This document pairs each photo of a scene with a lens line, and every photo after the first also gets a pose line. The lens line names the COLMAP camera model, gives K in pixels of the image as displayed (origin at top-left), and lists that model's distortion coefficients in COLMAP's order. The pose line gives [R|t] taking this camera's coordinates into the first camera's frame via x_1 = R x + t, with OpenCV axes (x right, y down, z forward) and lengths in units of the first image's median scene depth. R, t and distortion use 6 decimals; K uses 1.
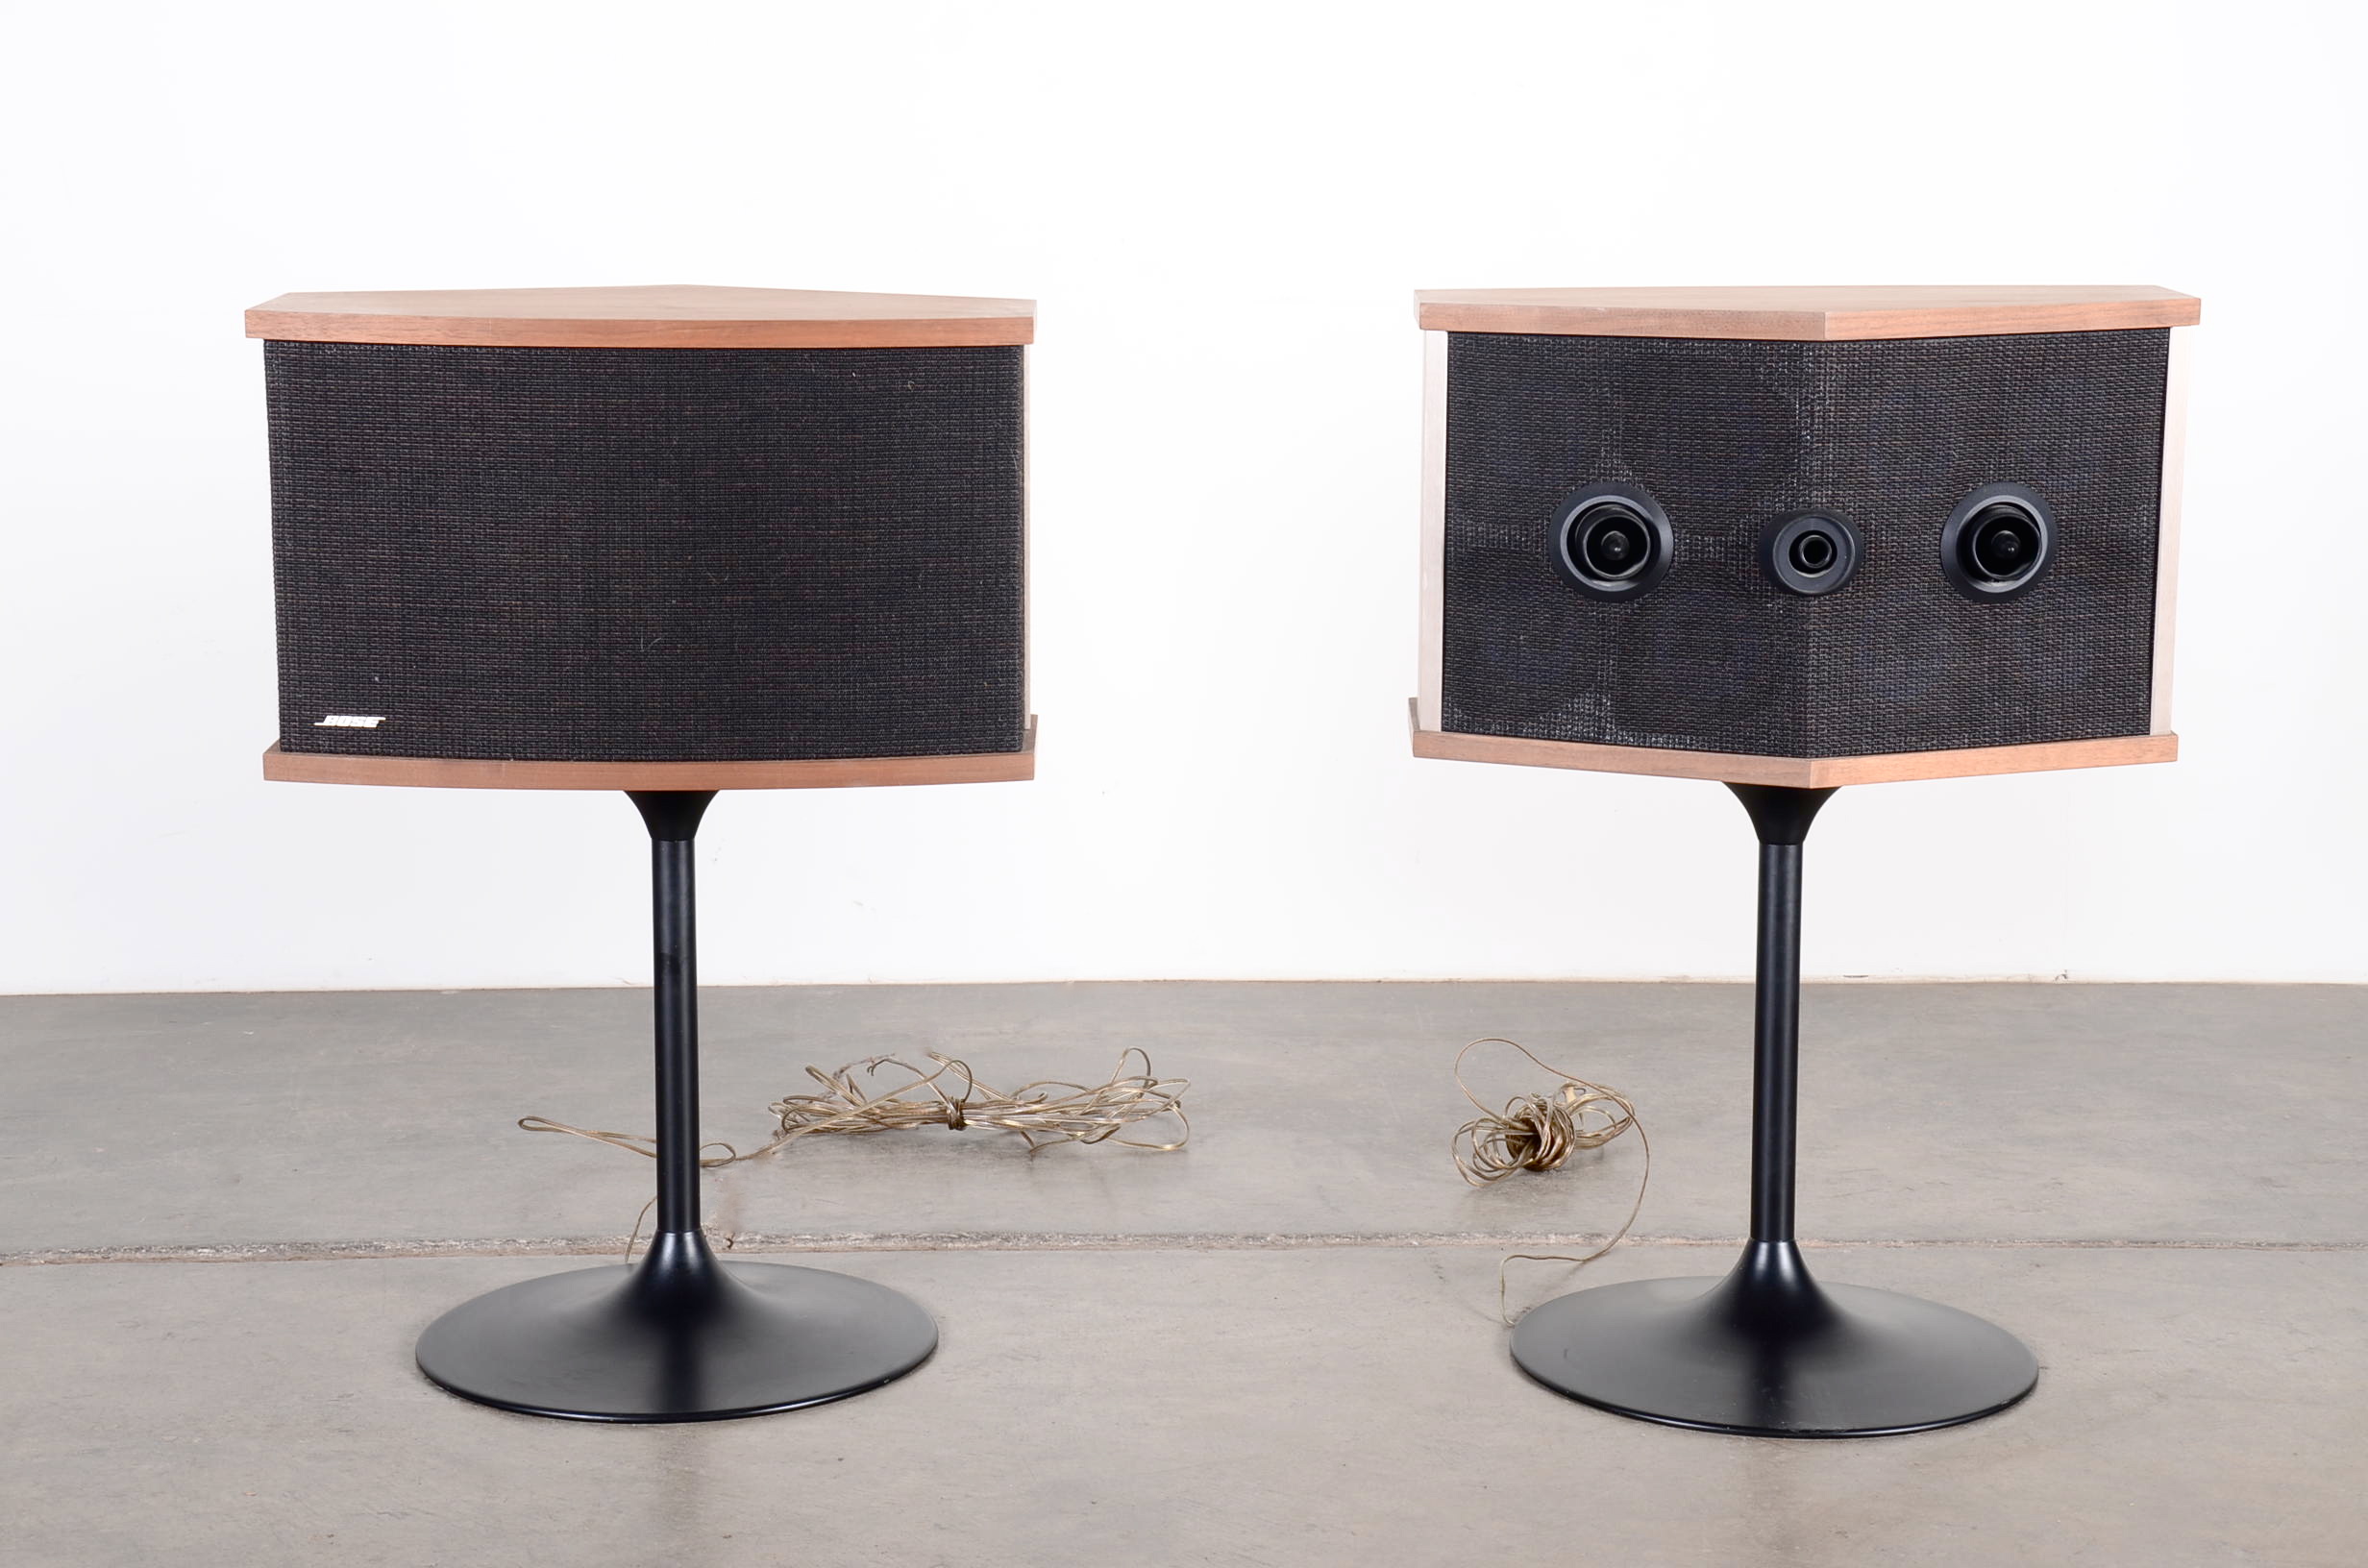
lens RADIAL K [[4573.6, 0, 1177.8], [0, 4573.6, 784.8], [0, 0, 1]] dist [0.274290, 0.000000]
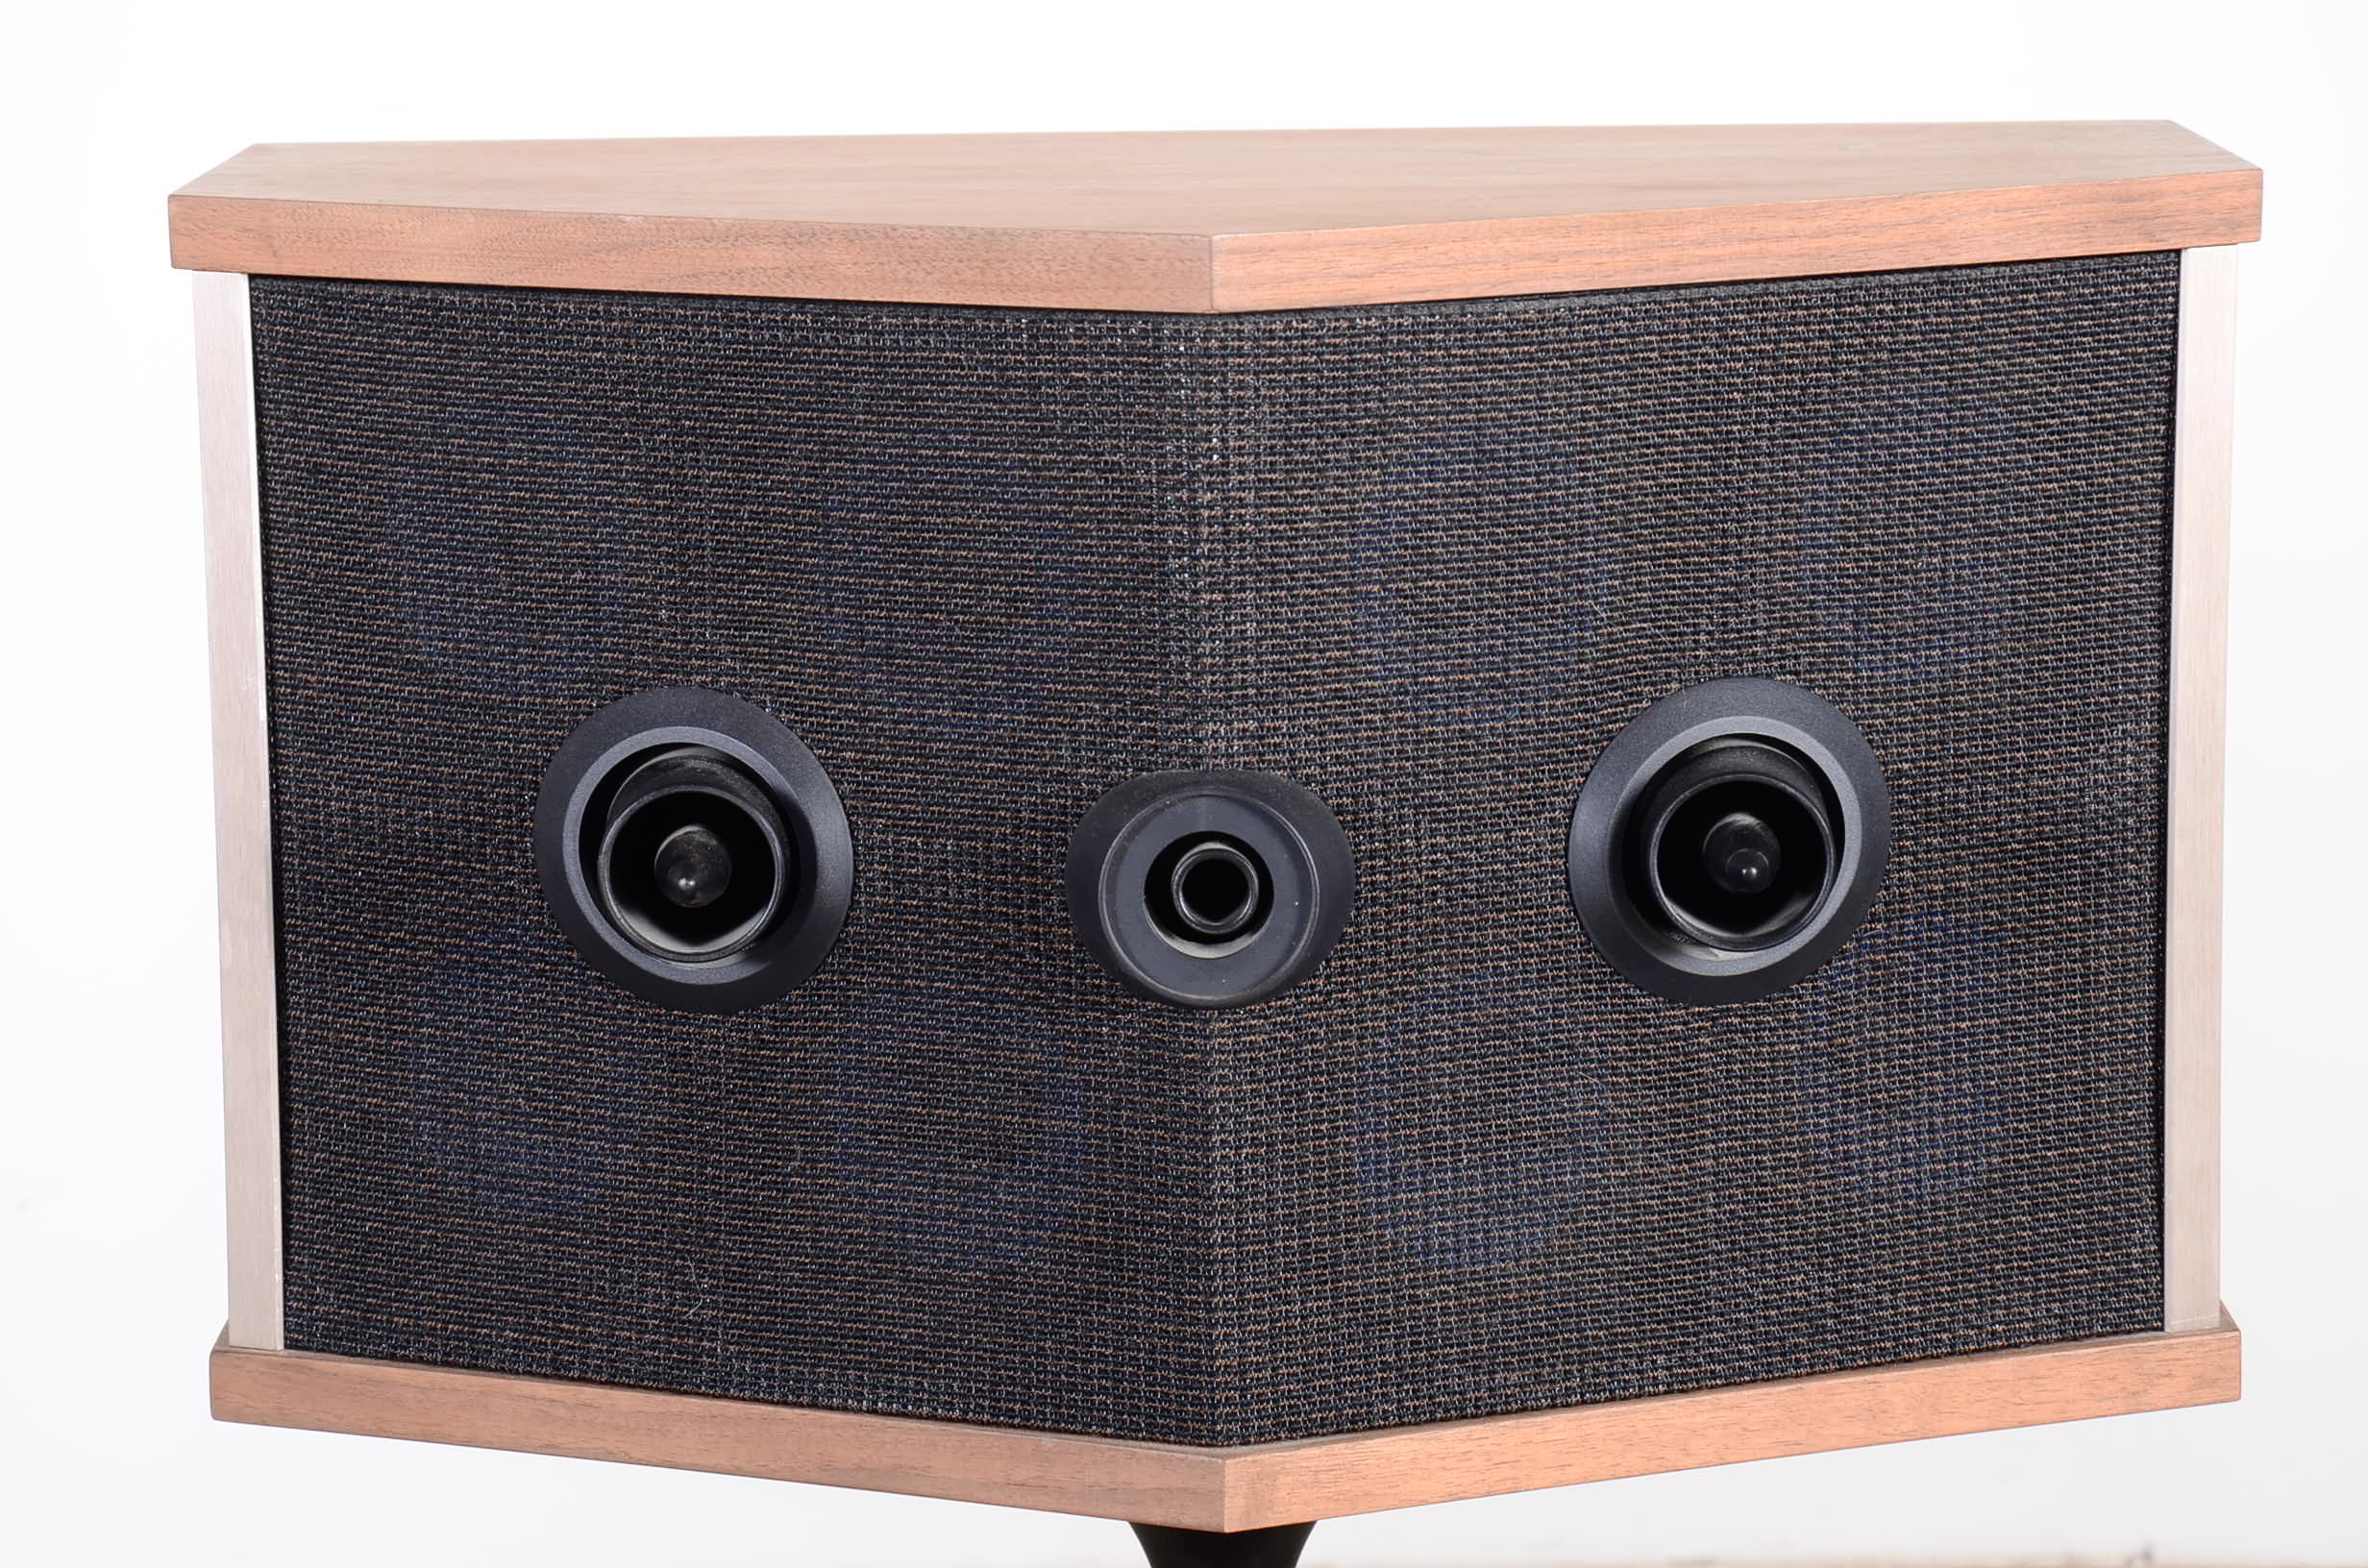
lens RADIAL K [[7085.7, 0, 1181.5], [0, 7085.7, 780.5], [0, 0, 1]] dist [0.727092, 0.000000]
pose [[0.999351, -0.018412, 0.030951, 0.117015], [0.018339, 0.999828, 0.002633, -0.059854], [-0.030994, -0.002064, 0.999517, 0.434087]]
